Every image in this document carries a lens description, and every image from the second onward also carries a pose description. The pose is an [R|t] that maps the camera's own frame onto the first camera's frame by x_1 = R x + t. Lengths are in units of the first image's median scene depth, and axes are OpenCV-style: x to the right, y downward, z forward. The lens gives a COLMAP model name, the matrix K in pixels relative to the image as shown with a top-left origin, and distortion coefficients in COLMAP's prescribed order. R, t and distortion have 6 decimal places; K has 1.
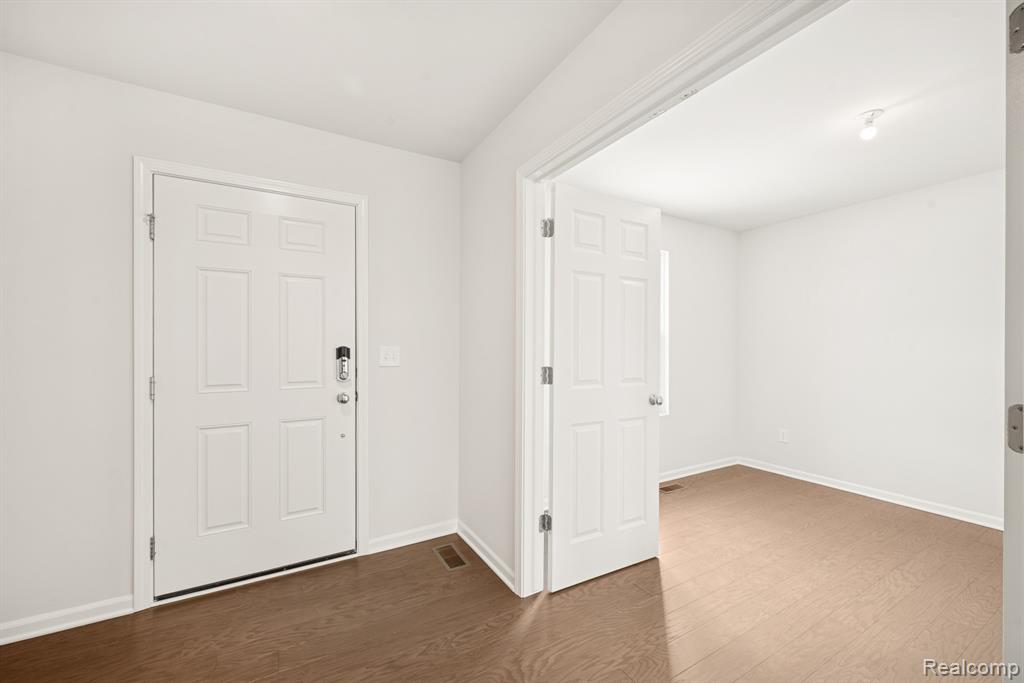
lens RADIAL K [[403.6, 0, 513.7], [0, 403.6, 347.6], [0, 0, 1]] dist [0.000118, -0.000048]
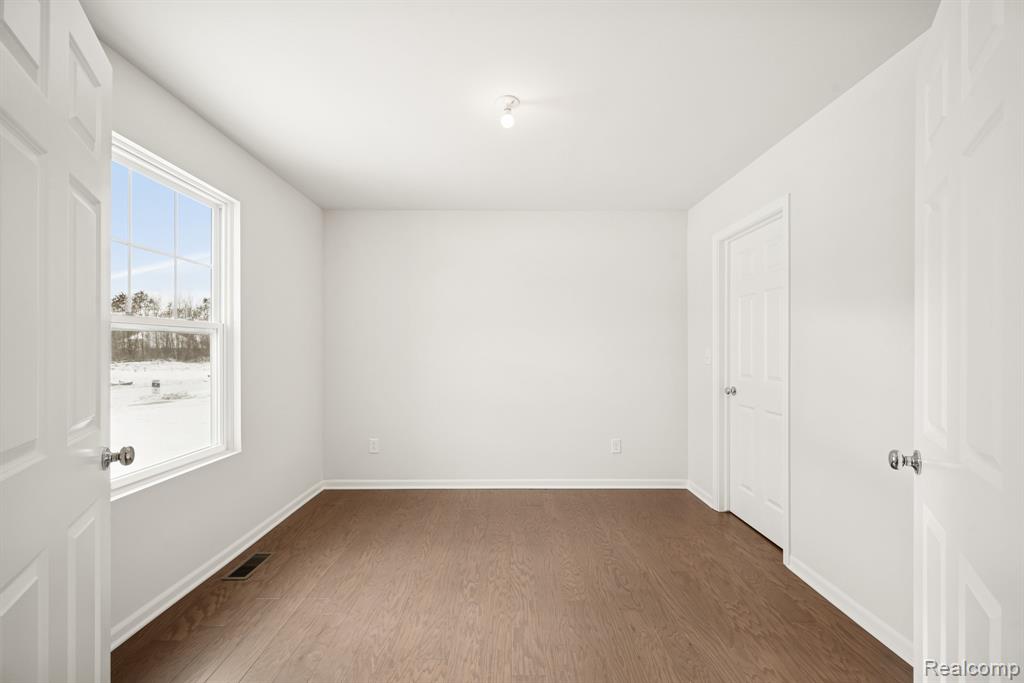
lens RADIAL K [[403.6, 0, 511.4], [0, 403.6, 351.7], [0, 0, 1]] dist [0.000118, -0.000048]
pose [[0.495689, -0.009787, 0.868445, 0.060549], [0.000877, 0.999942, 0.010769, -0.004058], [-0.868500, -0.004576, 0.495668, 0.503121]]
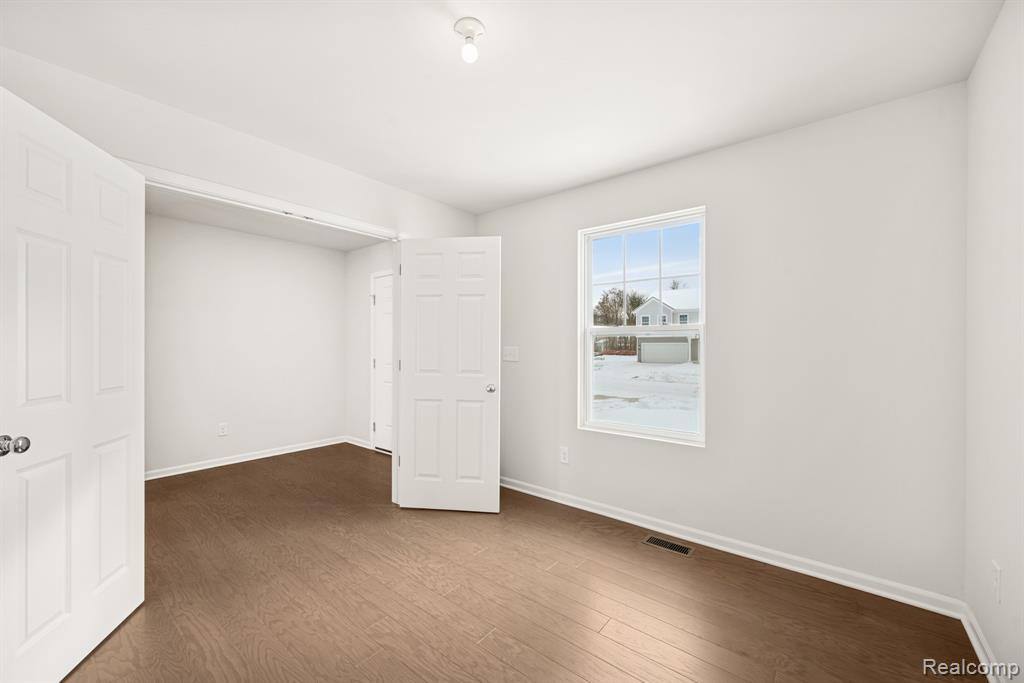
lens RADIAL K [[403.6, 0, 511.6], [0, 403.6, 344.1], [0, 0, 1]] dist [0.000118, -0.000048]
pose [[0.357071, -0.008856, -0.934035, 1.541500], [-0.001299, 0.999949, -0.009978, 0.002115], [0.934076, 0.004777, 0.357042, 0.780928]]
